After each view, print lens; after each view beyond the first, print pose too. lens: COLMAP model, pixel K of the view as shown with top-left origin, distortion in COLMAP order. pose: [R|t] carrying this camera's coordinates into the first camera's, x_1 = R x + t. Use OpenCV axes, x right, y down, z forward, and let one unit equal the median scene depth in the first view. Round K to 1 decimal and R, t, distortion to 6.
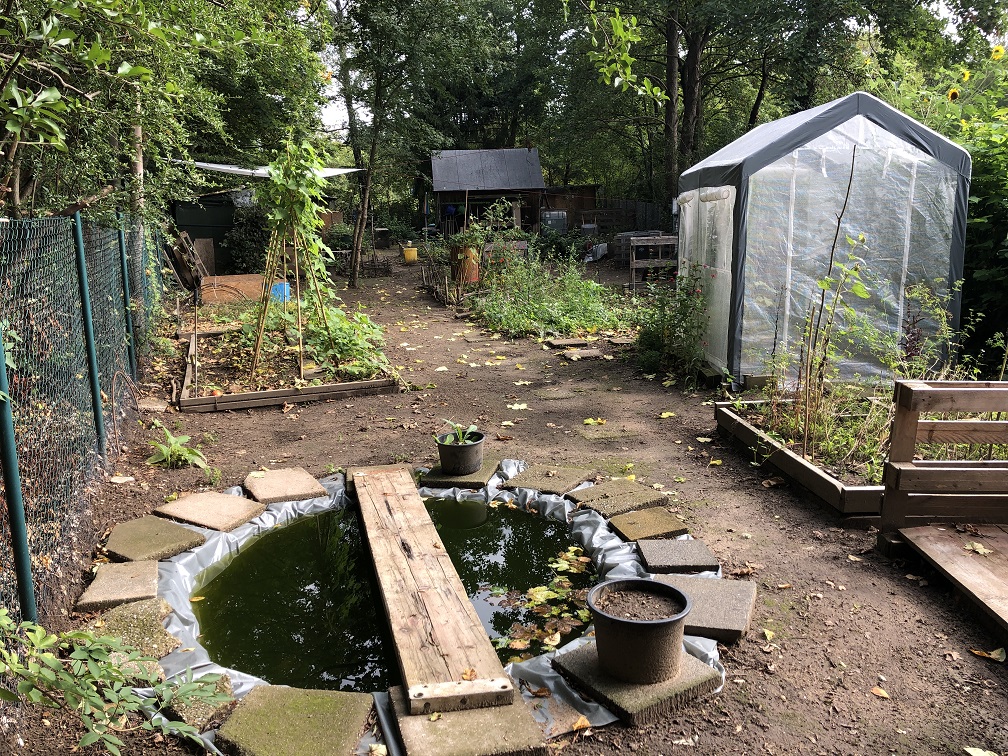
lens RADIAL K [[824.6, 0, 503.4], [0, 824.6, 377.6], [0, 0, 1]] dist [-0.007848, -0.004428]
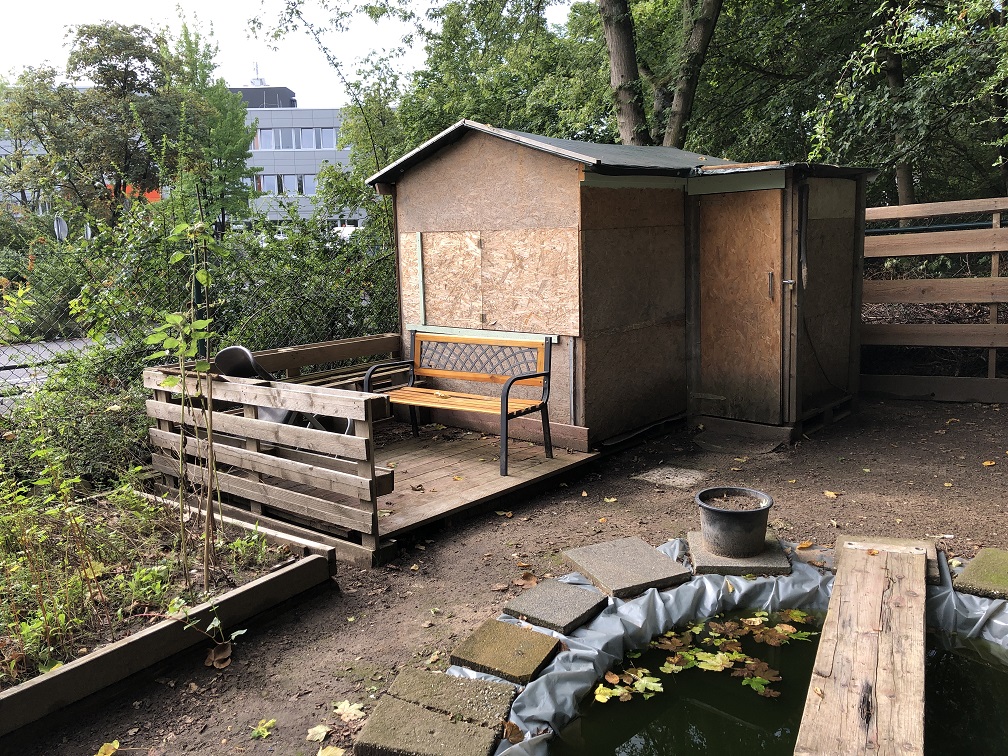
lens RADIAL K [[824.6, 0, 502.9], [0, 824.6, 377.4], [0, 0, 1]] dist [-0.007848, -0.004428]
pose [[-0.753180, -0.069695, 0.654111, -0.317189], [0.182019, 0.933466, 0.309047, -0.303584], [-0.632130, 0.351829, -0.690383, 1.578576]]
